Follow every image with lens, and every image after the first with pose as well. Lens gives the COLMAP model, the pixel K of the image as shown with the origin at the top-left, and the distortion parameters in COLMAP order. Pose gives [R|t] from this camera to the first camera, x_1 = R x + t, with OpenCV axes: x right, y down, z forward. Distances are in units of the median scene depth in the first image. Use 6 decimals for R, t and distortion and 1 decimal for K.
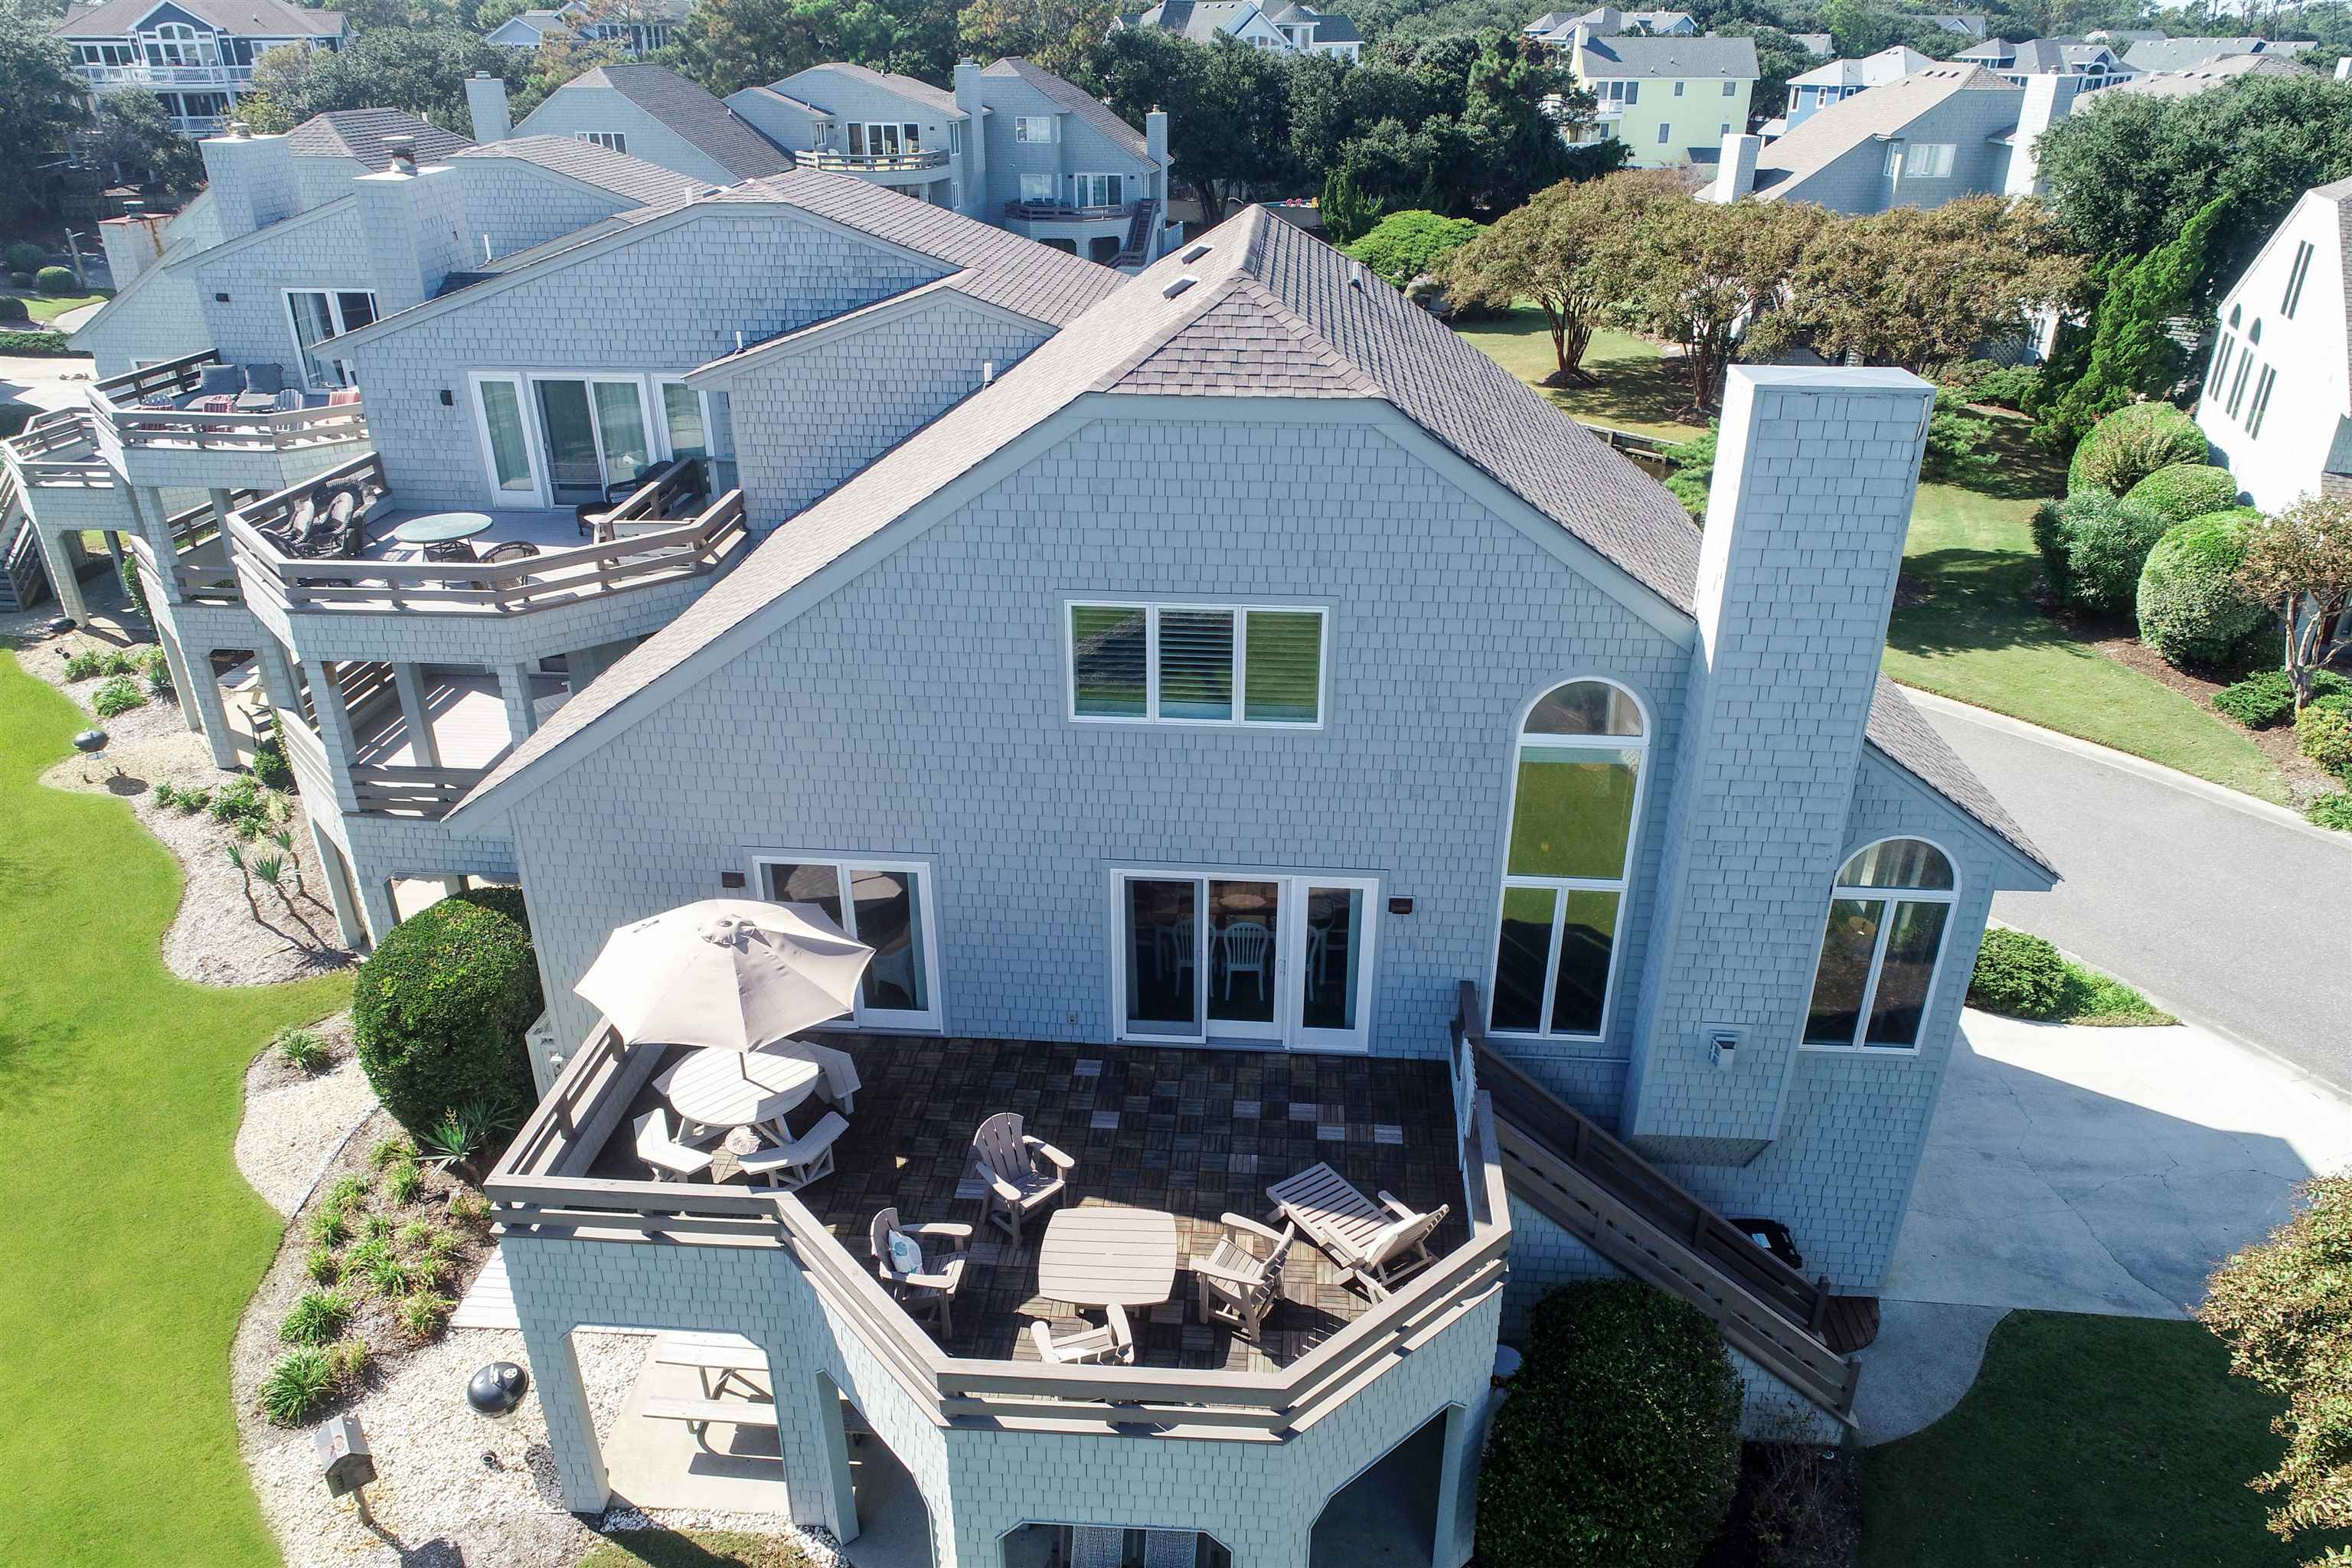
lens RADIAL K [[1591.4, 0, 1176.0], [0, 1591.4, 784.0], [0, 0, 1]] dist [-0.002201, 0.003958]
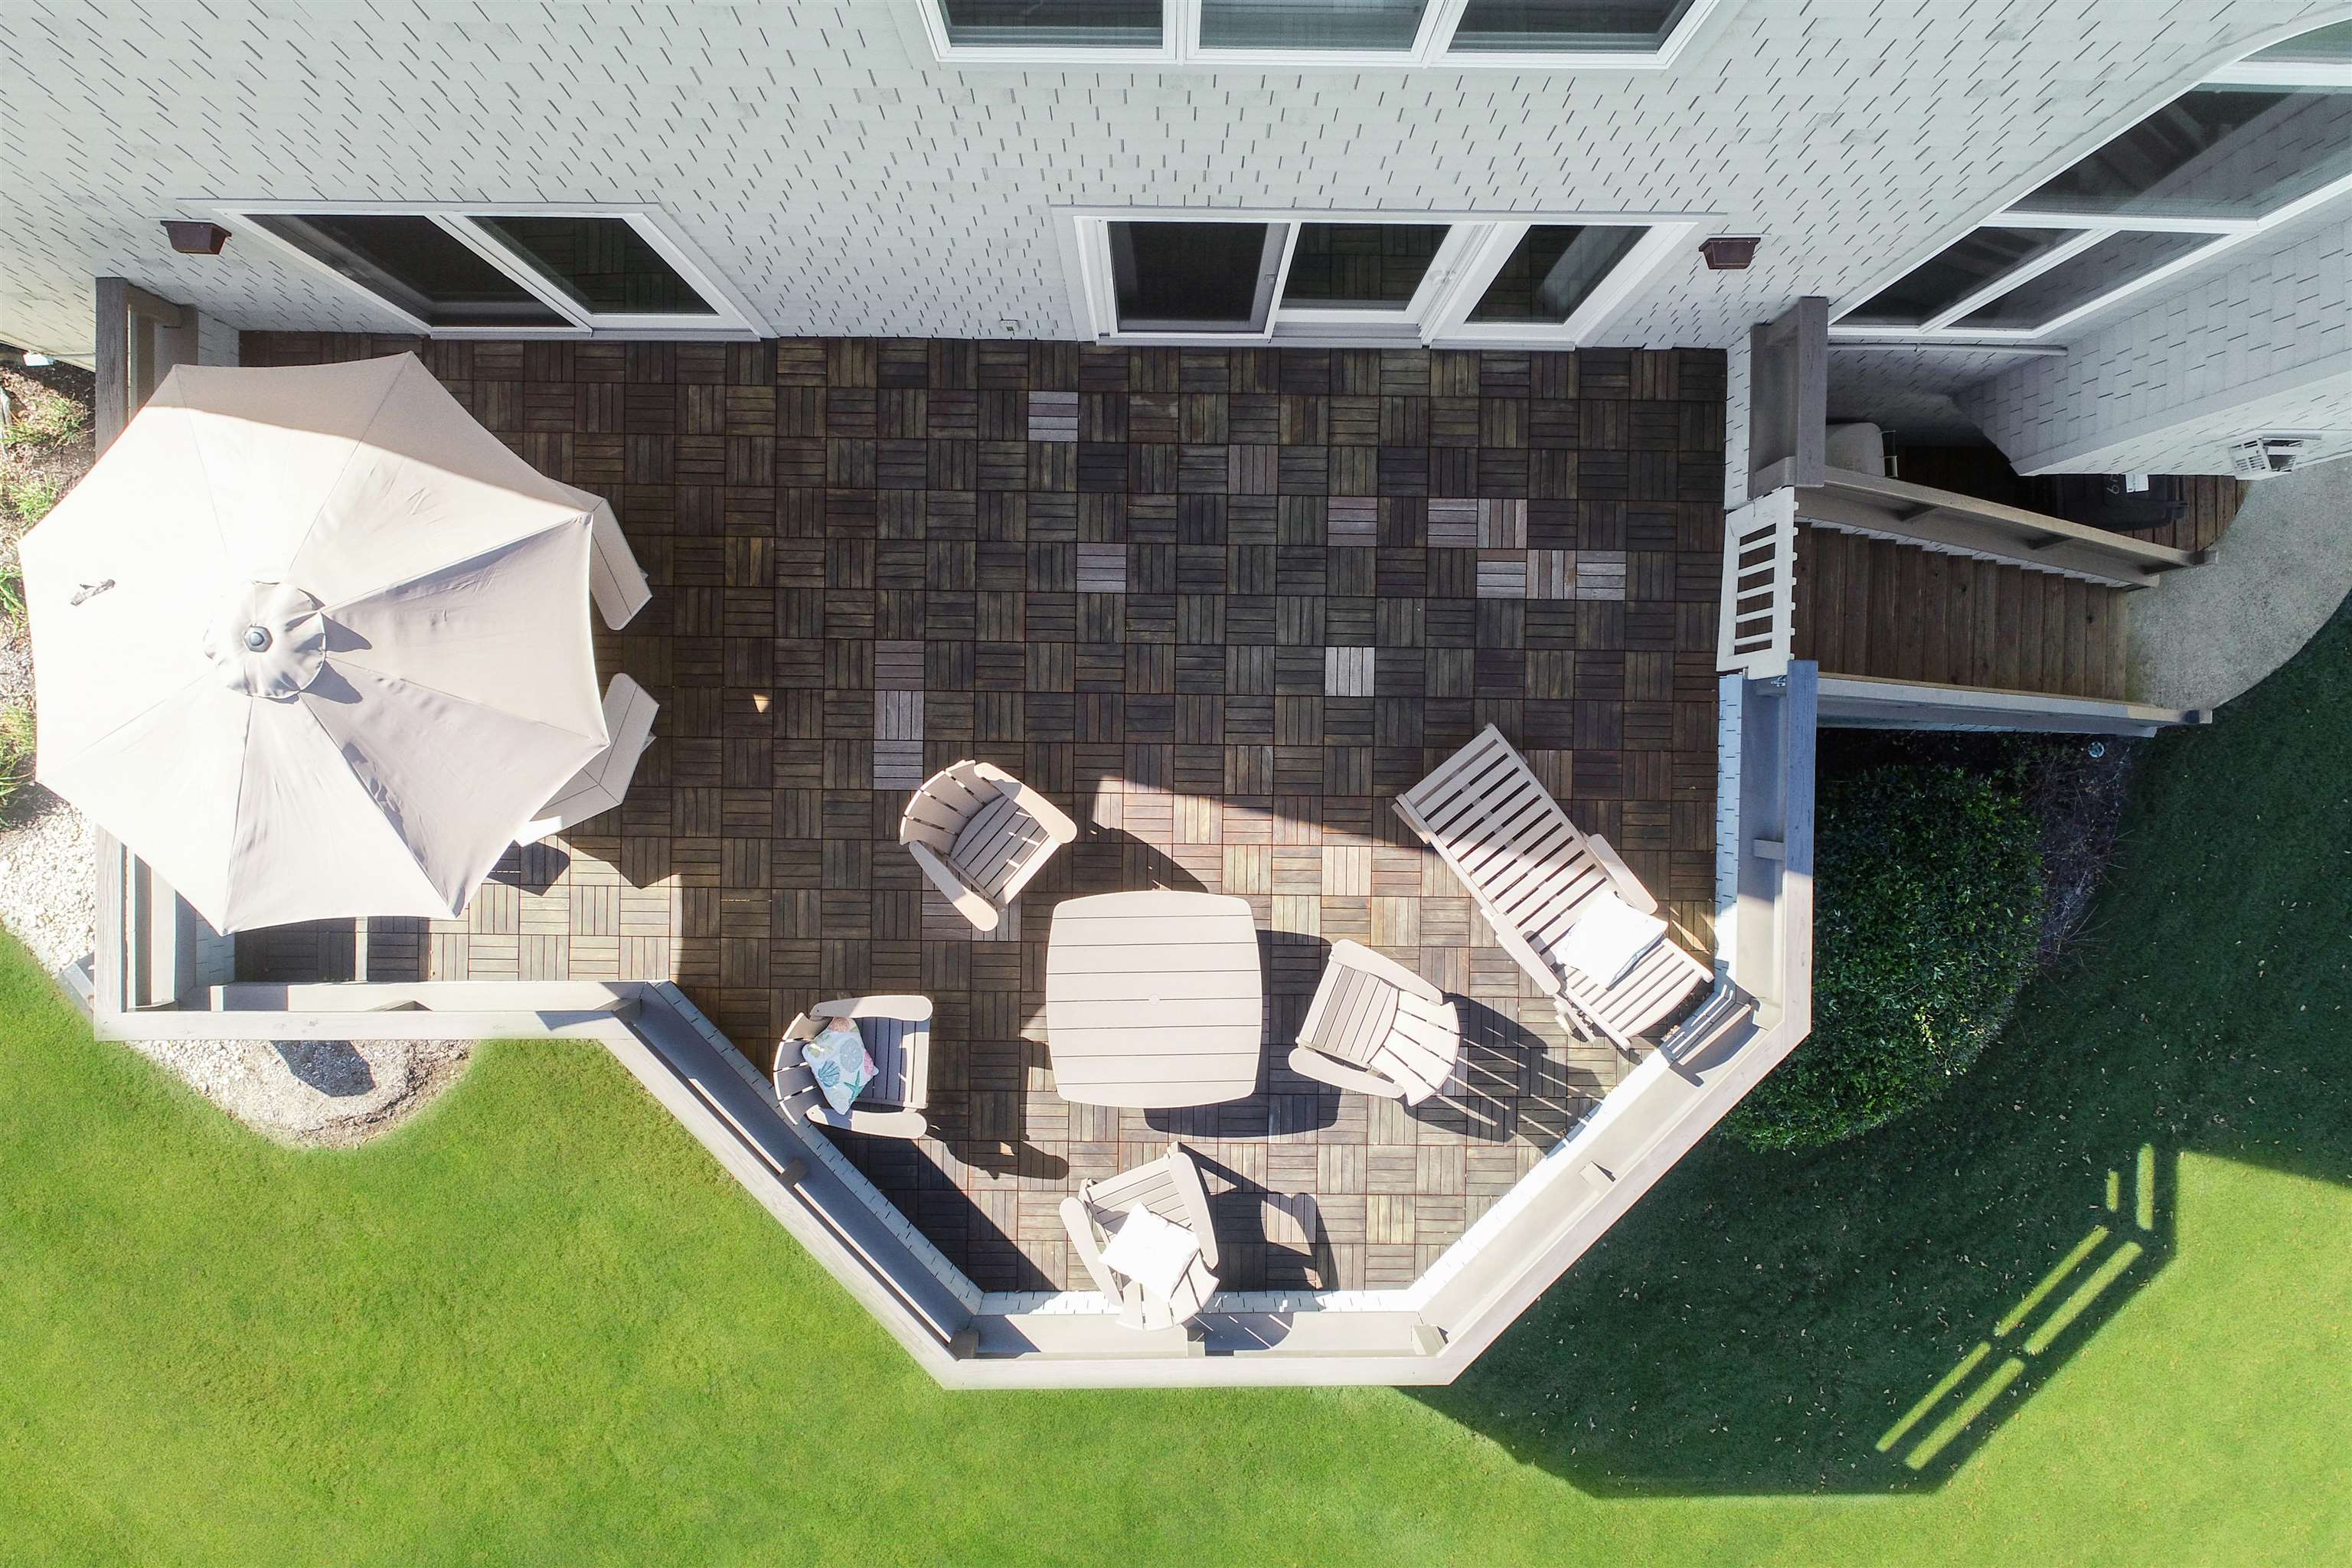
lens RADIAL K [[1683.5, 0, 1176.0], [0, 1683.5, 784.0], [0, 0, 1]] dist [-0.005012, -0.000924]
pose [[0.997733, -0.066829, 0.007976, -0.020740], [0.020813, 0.419065, 0.907718, -0.217686], [-0.064004, -0.905494, 0.419506, 0.501756]]
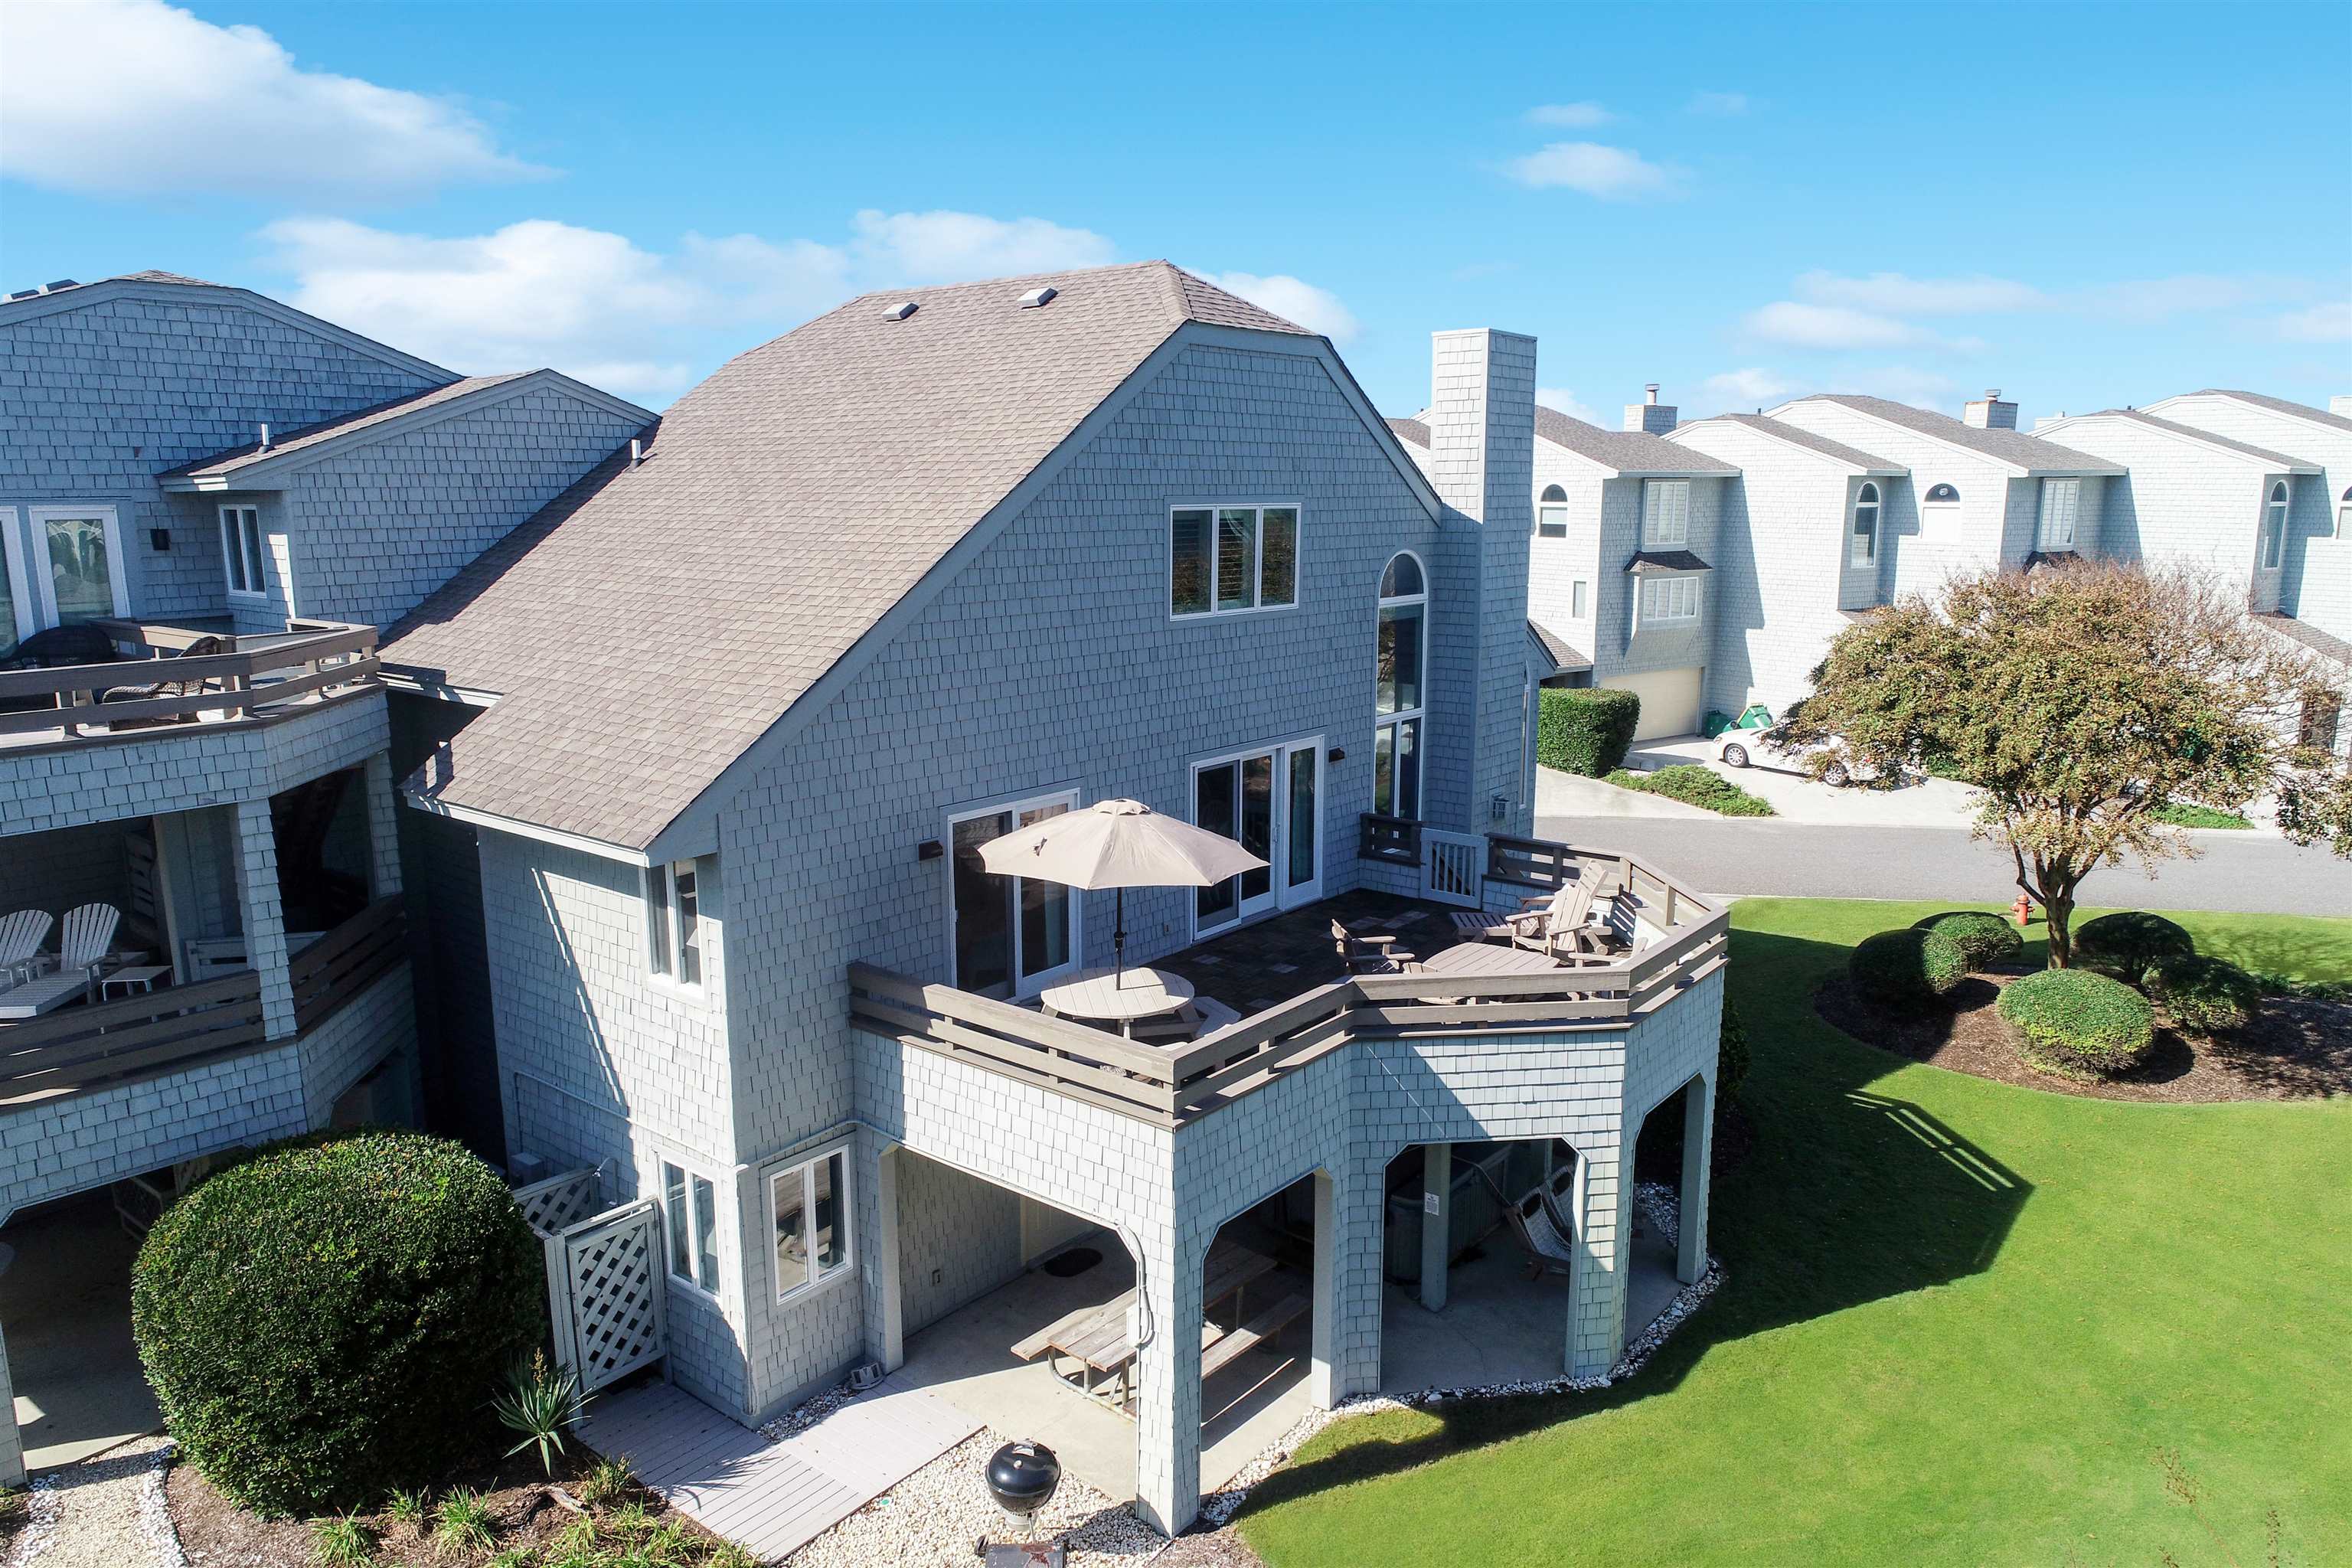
lens RADIAL K [[1591.4, 0, 1176.0], [0, 1591.4, 784.0], [0, 0, 1]] dist [-0.002201, 0.003958]
pose [[0.566407, -0.151797, 0.810025, -0.709508], [0.362455, 0.928611, -0.079426, 0.113180], [-0.740141, 0.338585, 0.580991, 0.273828]]
